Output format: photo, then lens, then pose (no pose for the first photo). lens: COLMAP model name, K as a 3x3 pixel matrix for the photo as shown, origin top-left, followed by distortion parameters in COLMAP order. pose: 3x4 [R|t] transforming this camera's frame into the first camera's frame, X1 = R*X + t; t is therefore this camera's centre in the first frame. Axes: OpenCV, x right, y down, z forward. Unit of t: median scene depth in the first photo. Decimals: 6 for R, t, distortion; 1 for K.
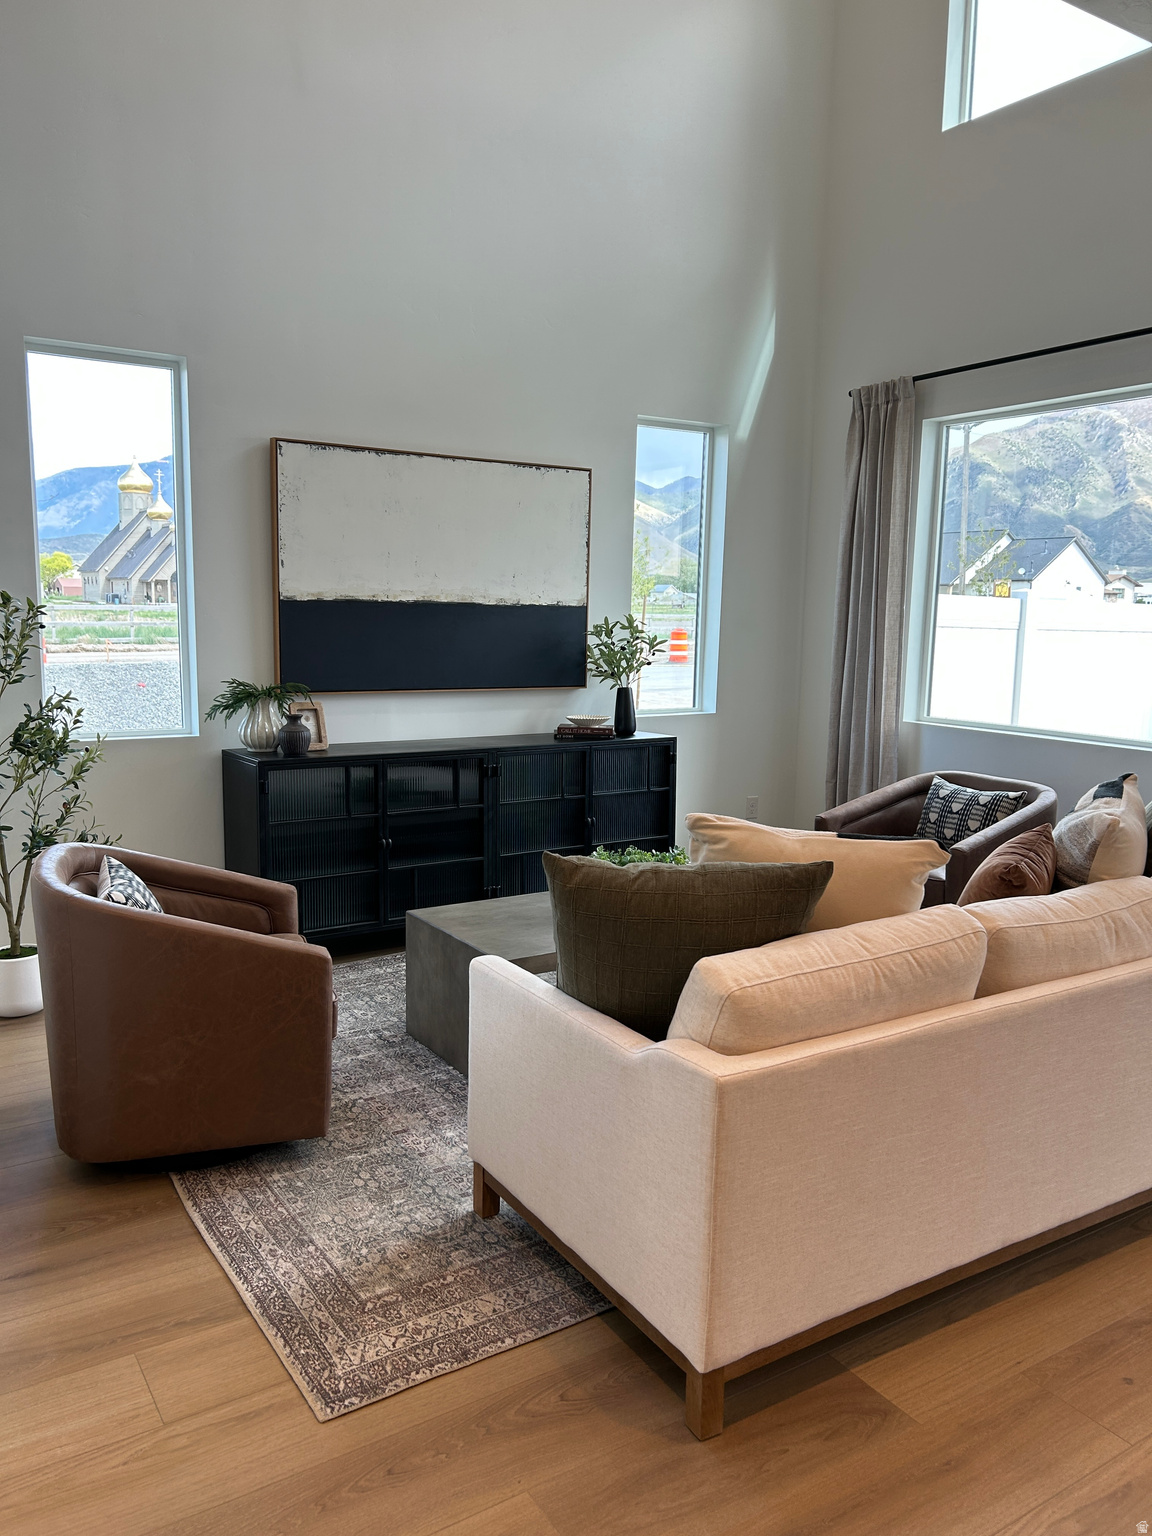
lens RADIAL K [[1146.1, 0, 584.3], [0, 1146.1, 783.4], [0, 0, 1]] dist [0.093070, -0.155615]
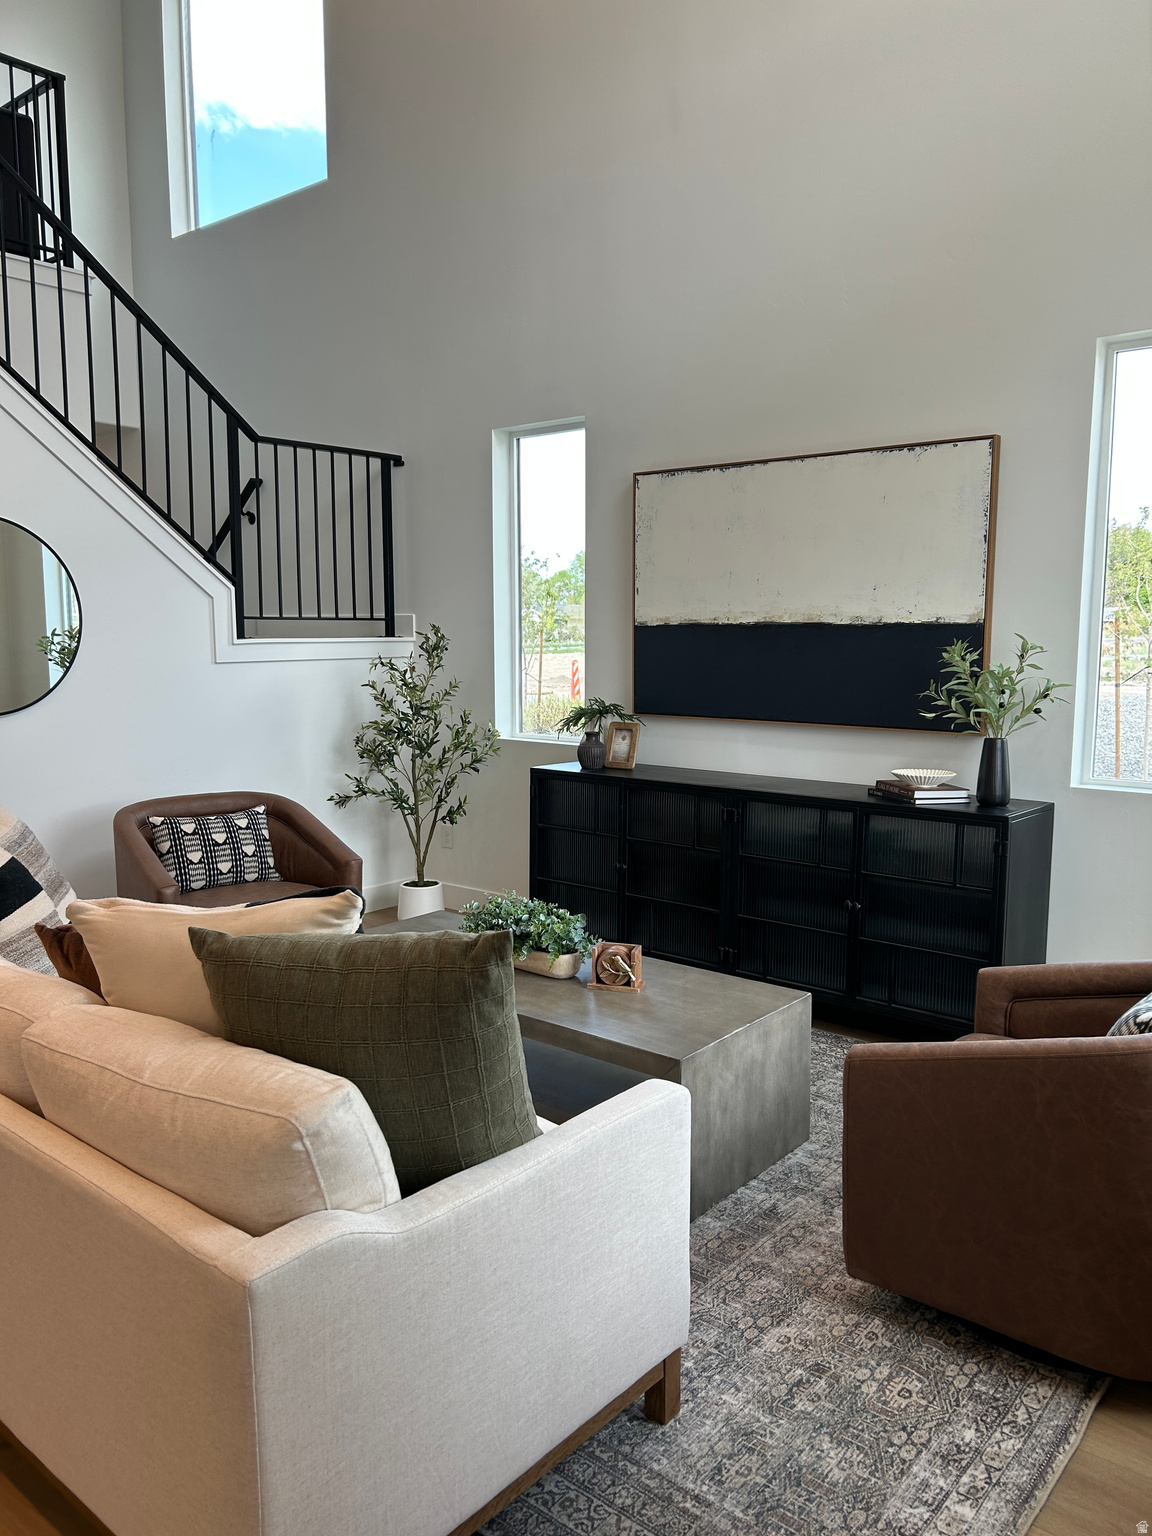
lens RADIAL K [[1146.1, 0, 584.3], [0, 1146.1, 783.4], [0, 0, 1]] dist [0.093070, -0.155615]
pose [[0.317768, 0.100705, -0.942805, 0.681292], [-0.149606, 0.987213, 0.055025, -0.062711], [0.936291, 0.123564, 0.328771, 0.589169]]
